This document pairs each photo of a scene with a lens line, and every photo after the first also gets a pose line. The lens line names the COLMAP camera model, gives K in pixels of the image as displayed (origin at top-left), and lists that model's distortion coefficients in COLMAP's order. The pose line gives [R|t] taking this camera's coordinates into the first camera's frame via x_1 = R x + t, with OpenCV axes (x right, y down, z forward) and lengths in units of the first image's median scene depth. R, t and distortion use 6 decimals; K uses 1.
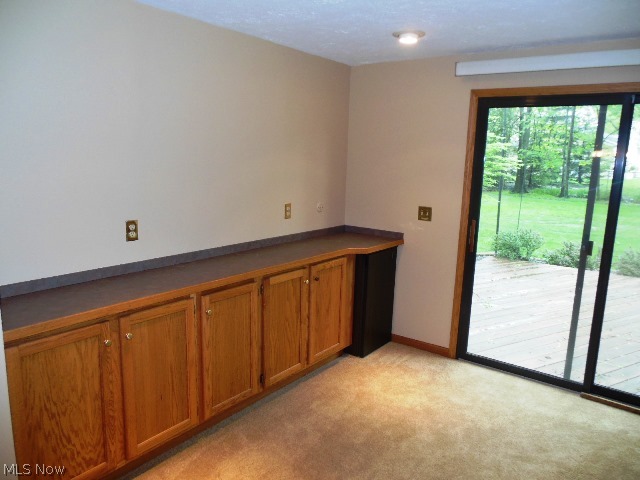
lens RADIAL K [[479.2, 0, 319.2], [0, 479.2, 241.0], [0, 0, 1]] dist [-0.044333, 0.030910]
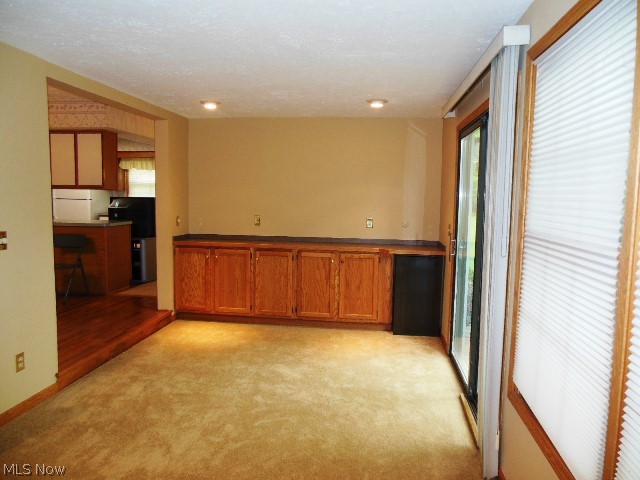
lens RADIAL K [[479.2, 0, 319.1], [0, 479.2, 239.0], [0, 0, 1]] dist [-0.044333, 0.030910]
pose [[0.491938, 0.051326, -0.869116, 1.370424], [-0.160535, 0.986491, -0.032608, 0.071928], [0.855702, 0.155564, 0.493532, 0.154770]]
